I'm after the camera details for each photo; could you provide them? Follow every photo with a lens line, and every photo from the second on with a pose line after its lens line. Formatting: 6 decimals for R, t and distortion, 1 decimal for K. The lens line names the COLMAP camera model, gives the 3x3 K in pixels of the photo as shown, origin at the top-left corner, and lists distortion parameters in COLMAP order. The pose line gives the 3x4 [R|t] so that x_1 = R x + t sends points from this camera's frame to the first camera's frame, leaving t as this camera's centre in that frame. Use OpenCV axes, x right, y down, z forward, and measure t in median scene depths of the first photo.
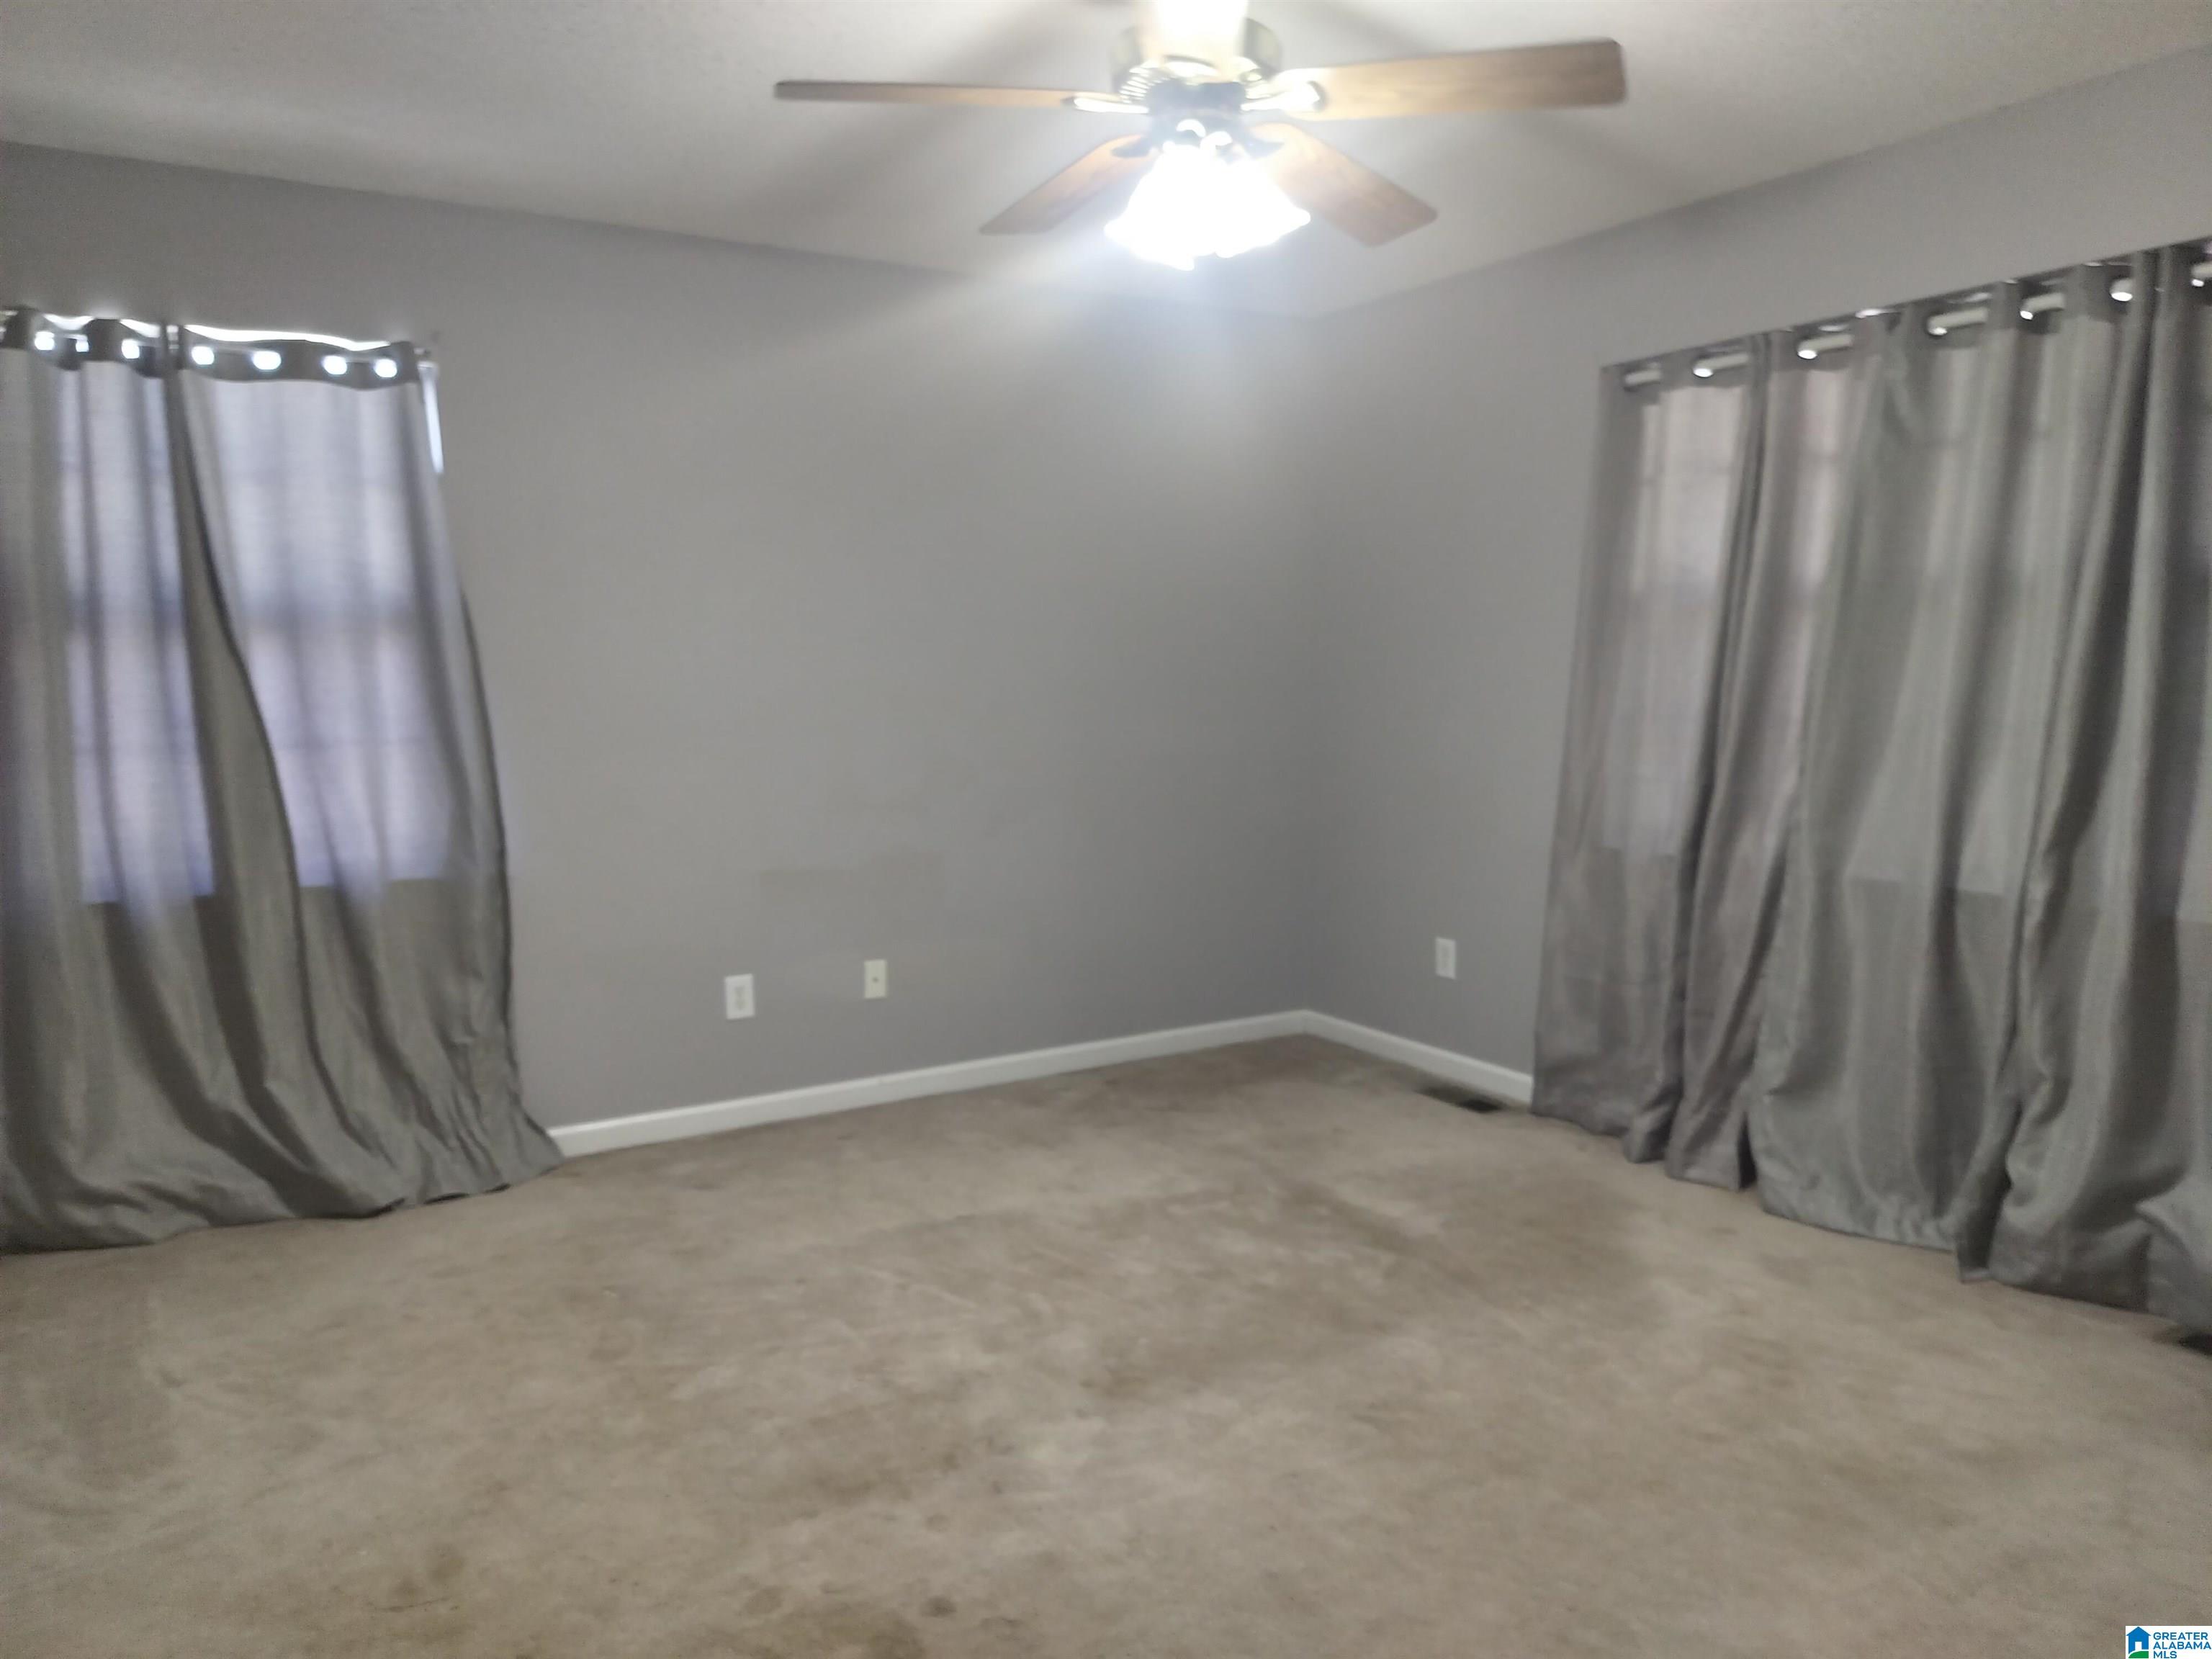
lens RADIAL K [[1598.0, 0, 1105.1], [0, 1598.0, 890.6], [0, 0, 1]] dist [0.005198, 0.000821]
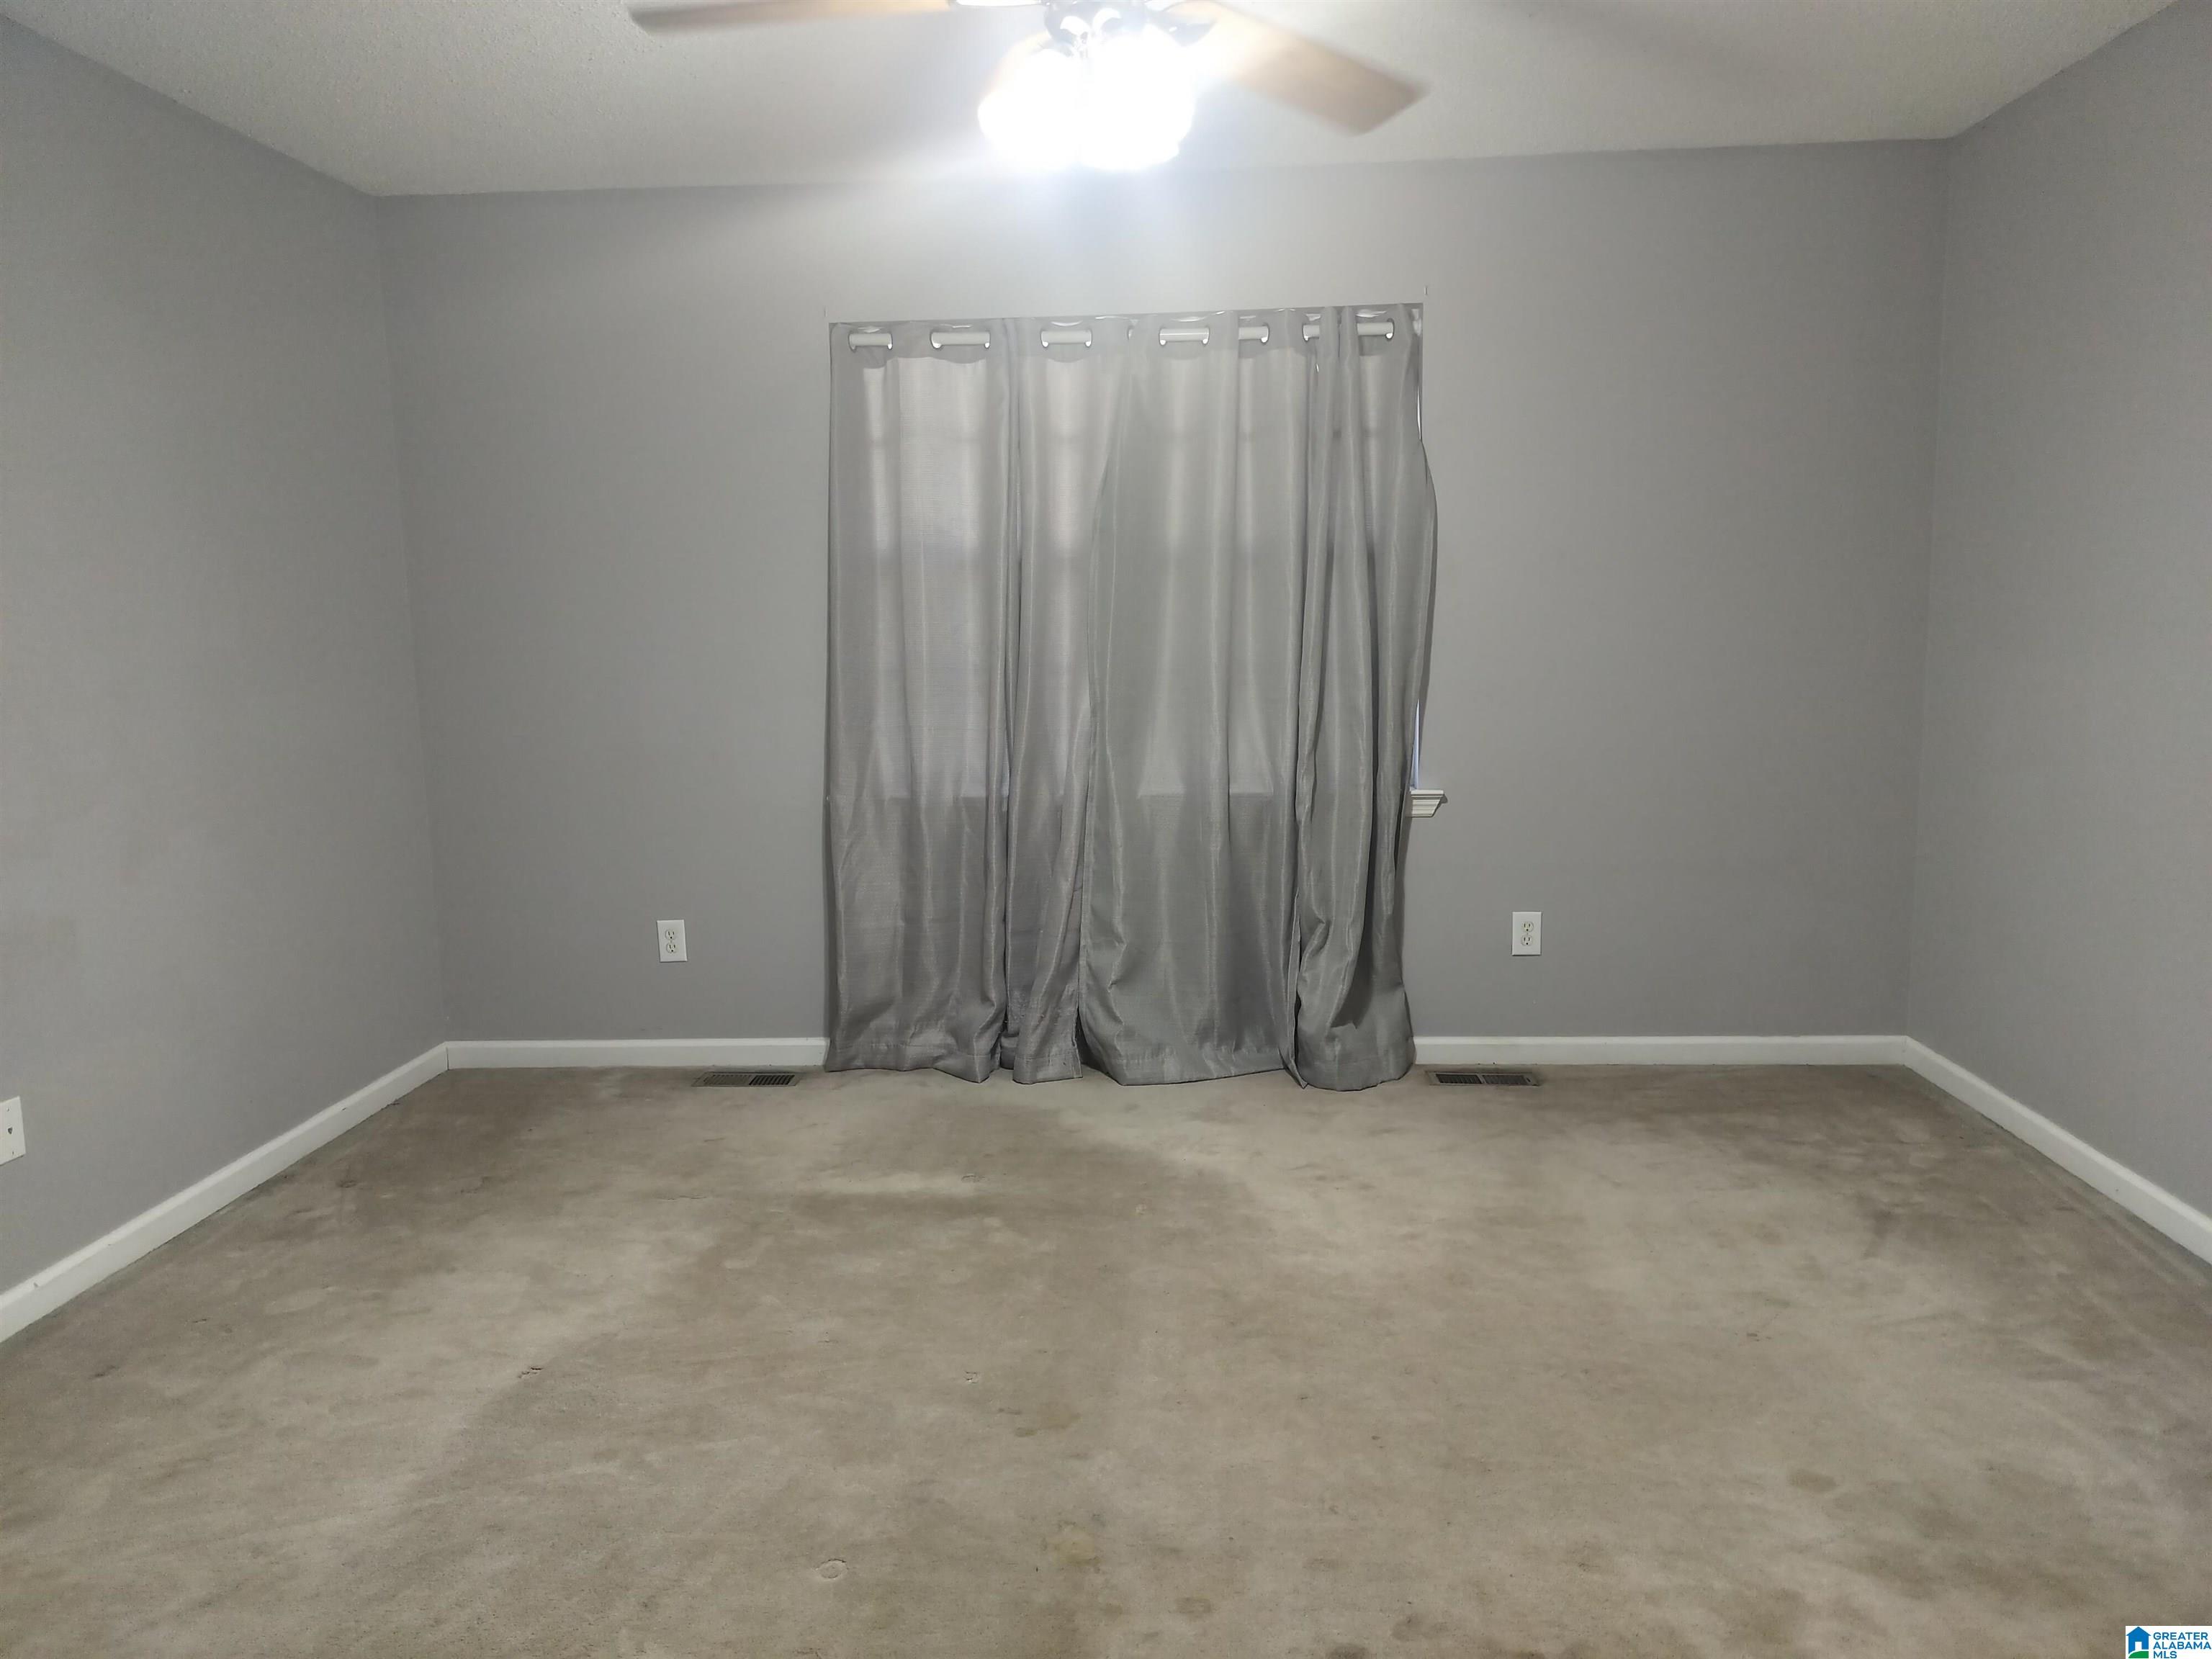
lens RADIAL K [[1596.3, 0, 1106.0], [0, 1596.3, 829.5], [0, 0, 1]] dist [0.200609, -0.326099]
pose [[0.550652, -0.117102, 0.826480, -0.530483], [0.137478, 0.989313, 0.048577, -0.041010], [-0.823336, 0.086874, 0.560866, 0.340604]]
